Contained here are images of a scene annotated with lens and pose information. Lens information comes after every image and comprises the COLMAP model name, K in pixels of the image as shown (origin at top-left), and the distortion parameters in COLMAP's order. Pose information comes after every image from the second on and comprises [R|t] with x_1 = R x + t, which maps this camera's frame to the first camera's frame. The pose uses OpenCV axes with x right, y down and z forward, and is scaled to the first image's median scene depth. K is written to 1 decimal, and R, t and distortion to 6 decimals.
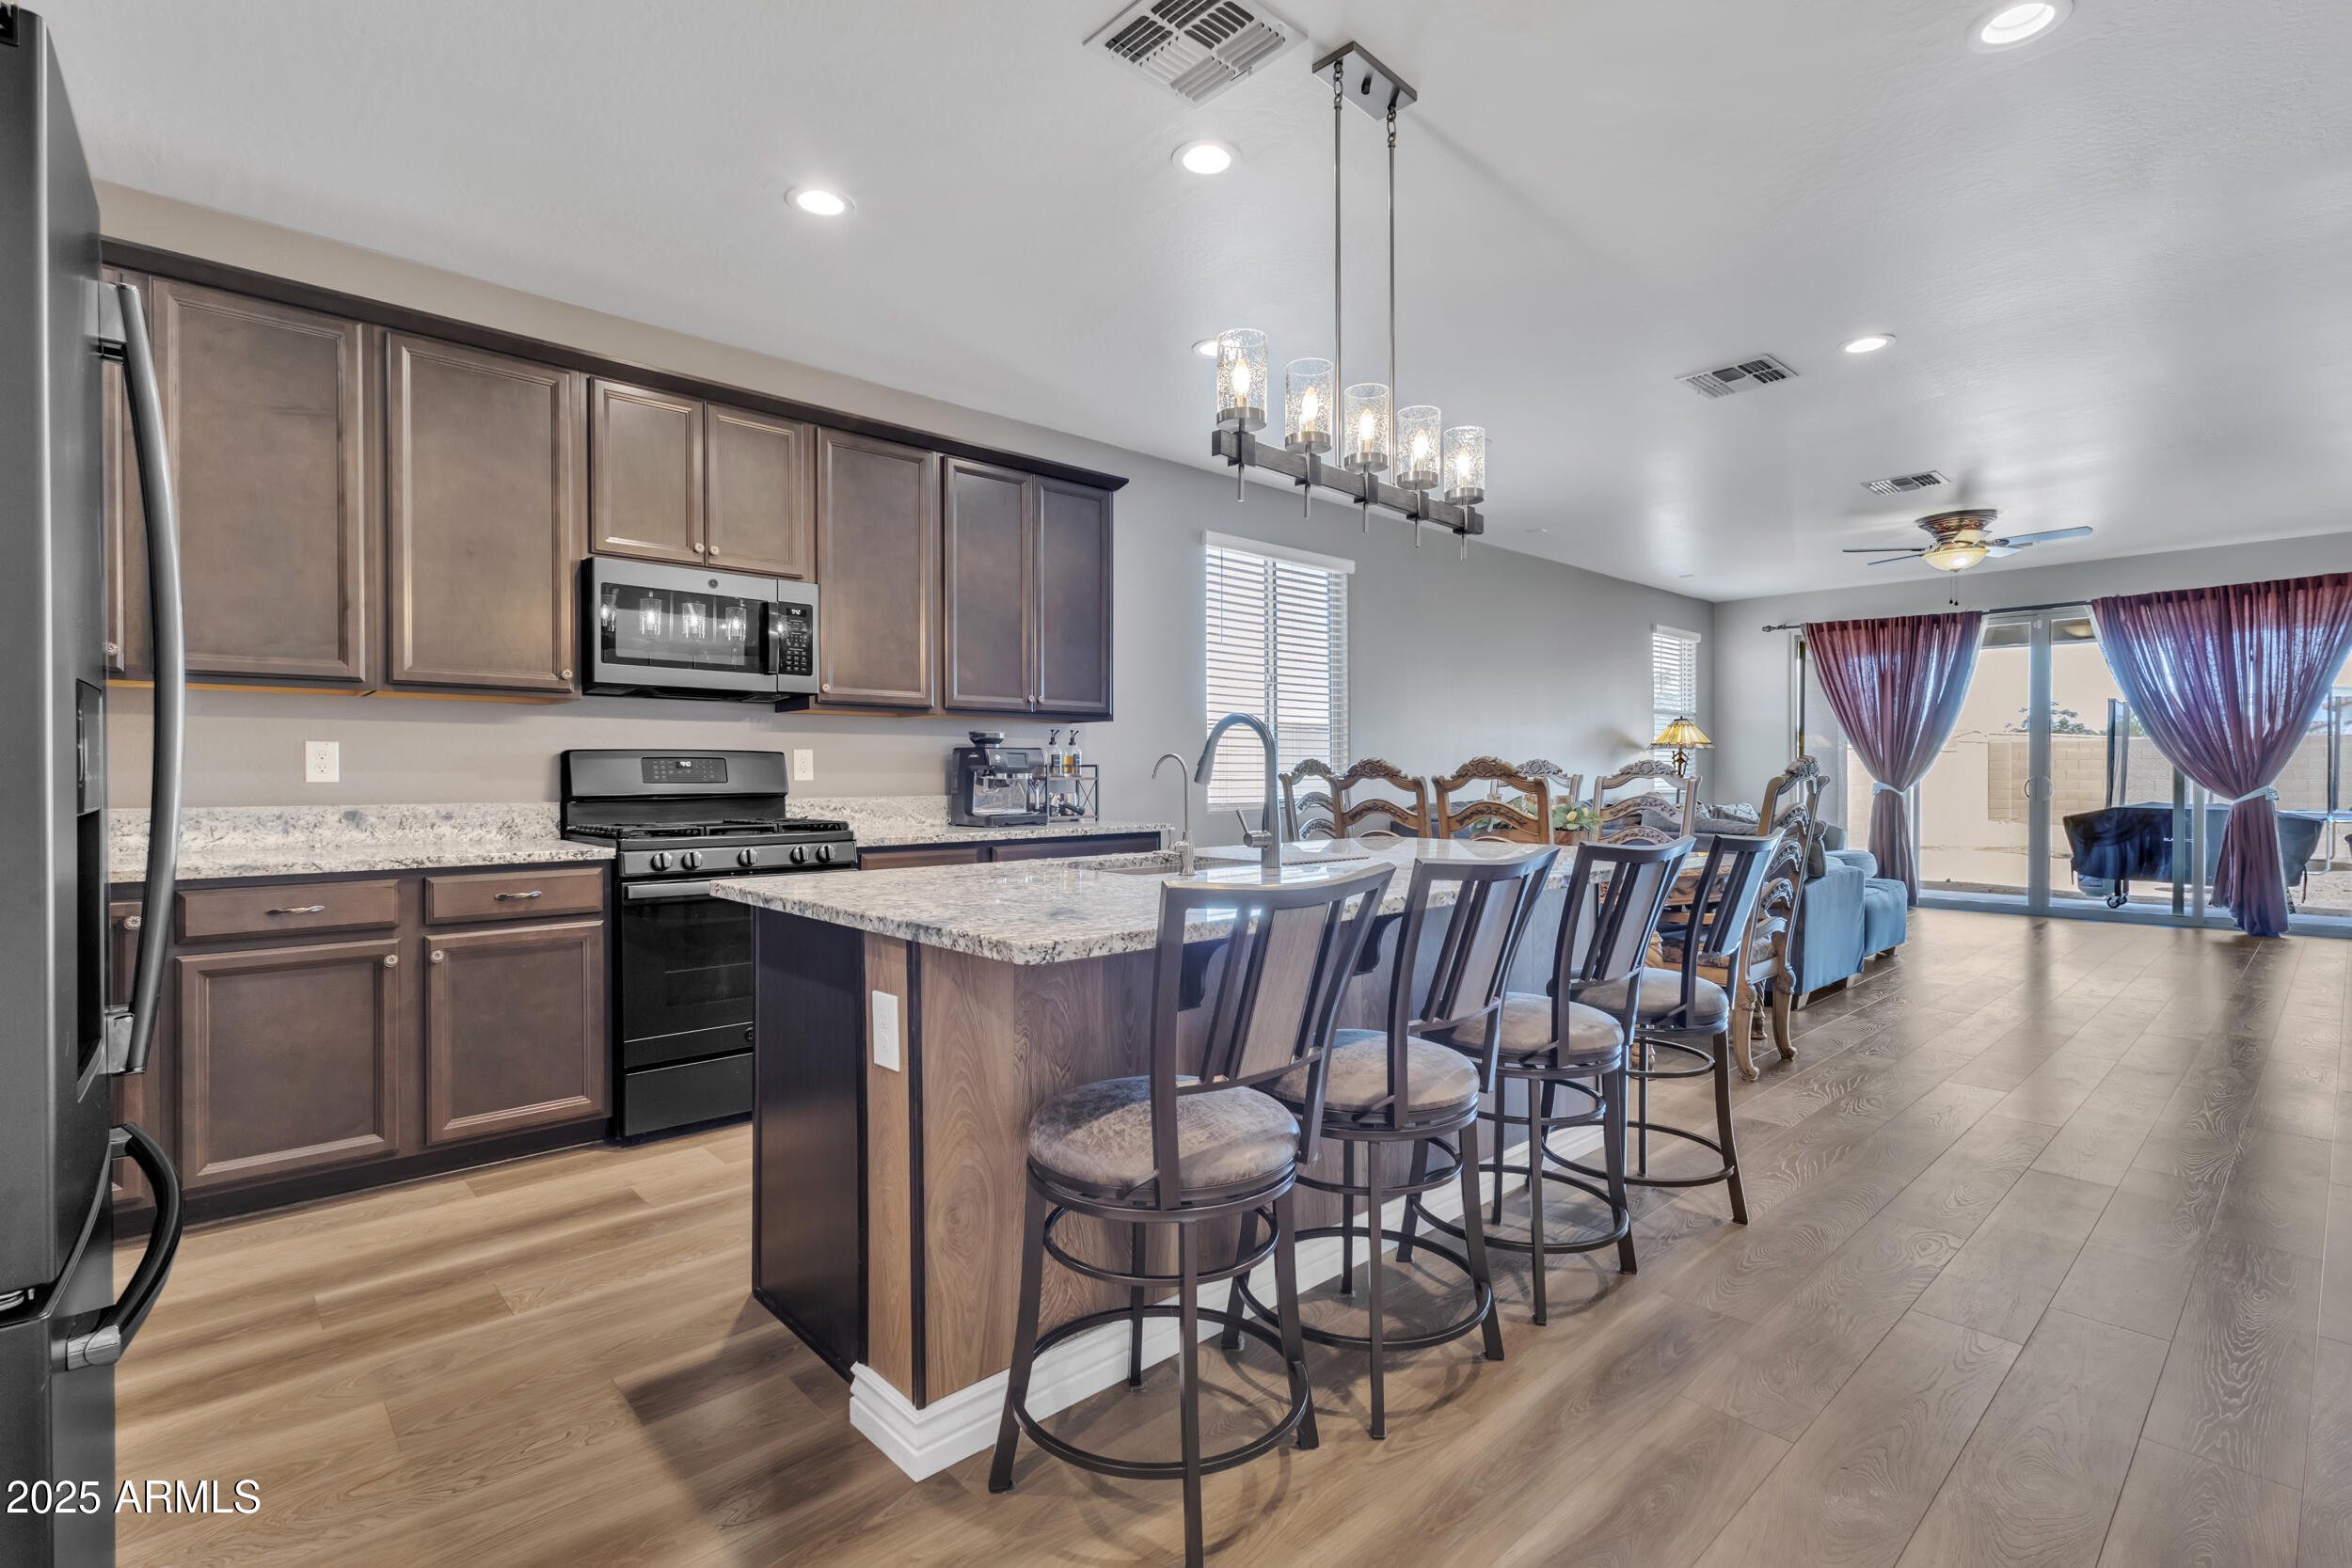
lens RADIAL K [[1088.2, 0, 1168.6], [0, 1088.2, 782.1], [0, 0, 1]] dist [0.008608, -0.000227]
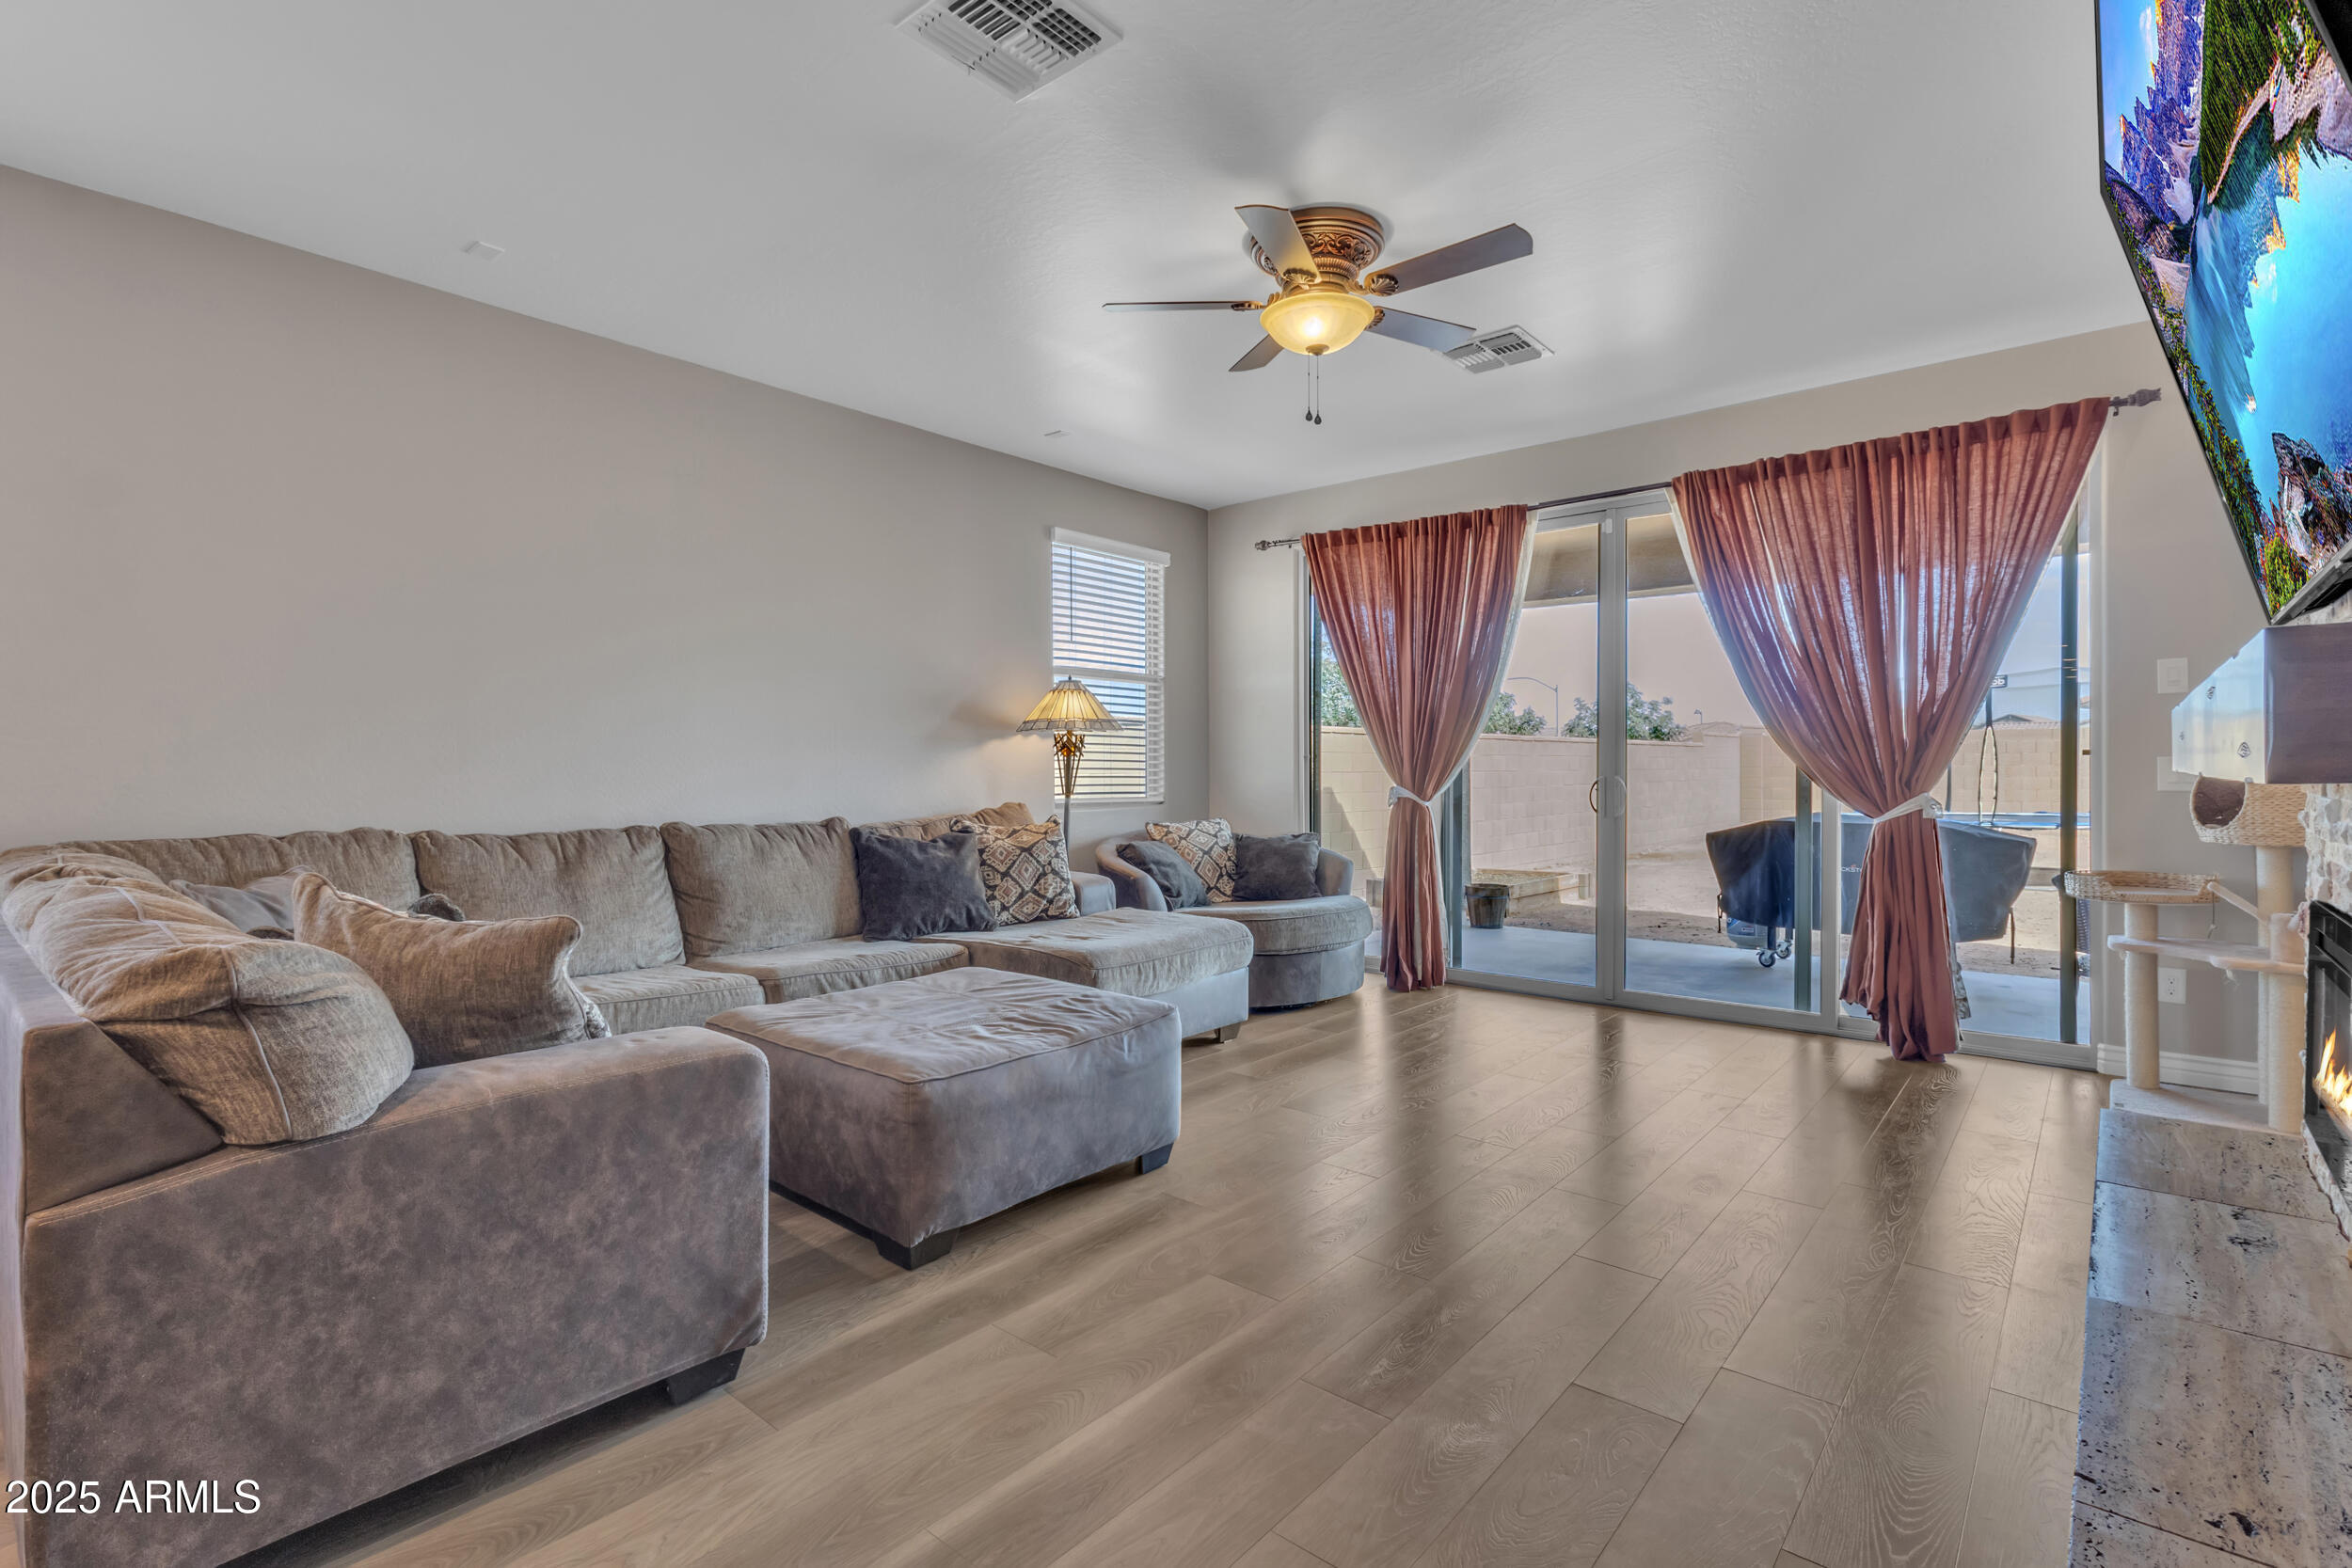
lens RADIAL K [[1088.2, 0, 1164.3], [0, 1088.2, 778.1], [0, 0, 1]] dist [0.008608, -0.000227]
pose [[0.991516, 0.004135, 0.129920, 0.516074], [-0.003596, 0.999984, -0.004382, -0.001139], [-0.129936, 0.003878, 0.991515, 0.471396]]
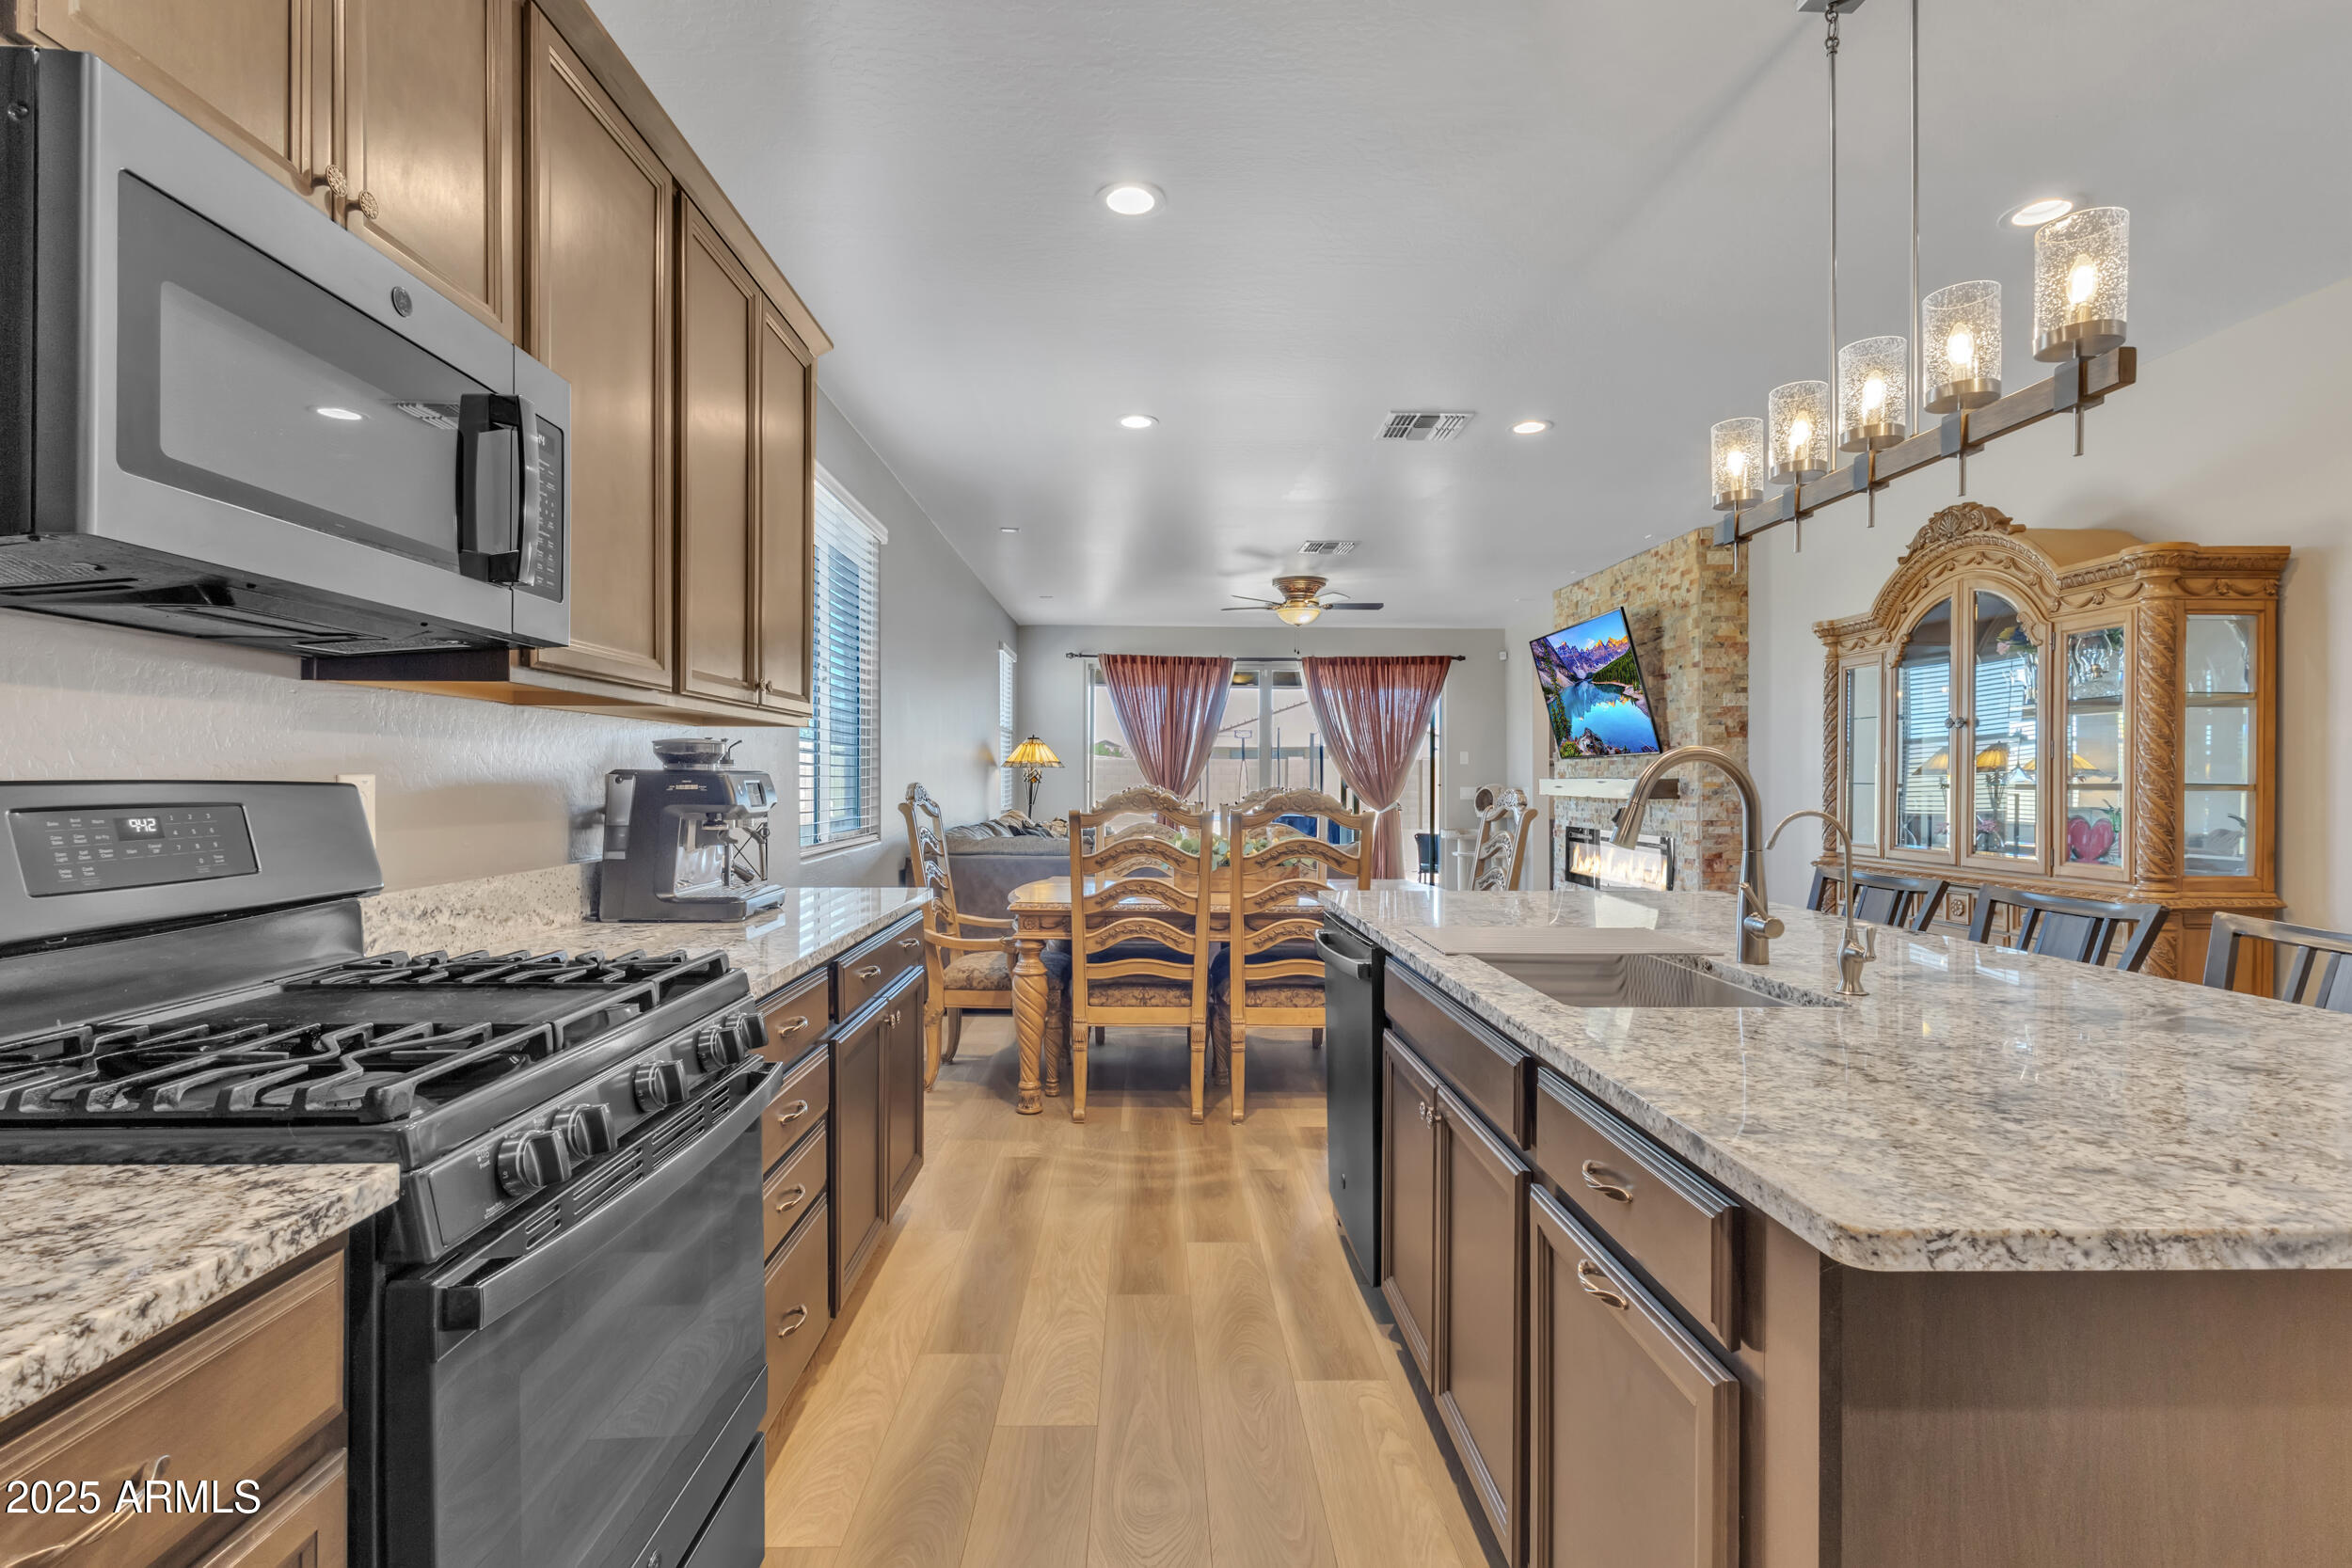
lens RADIAL K [[1088.2, 0, 1168.7], [0, 1088.2, 783.2], [0, 0, 1]] dist [0.008608, -0.000227]
pose [[0.661964, 0.001494, 0.749534, -0.239489], [0.001510, 0.999993, -0.003326, -0.013649], [-0.749534, 0.003334, 0.661957, 0.275371]]
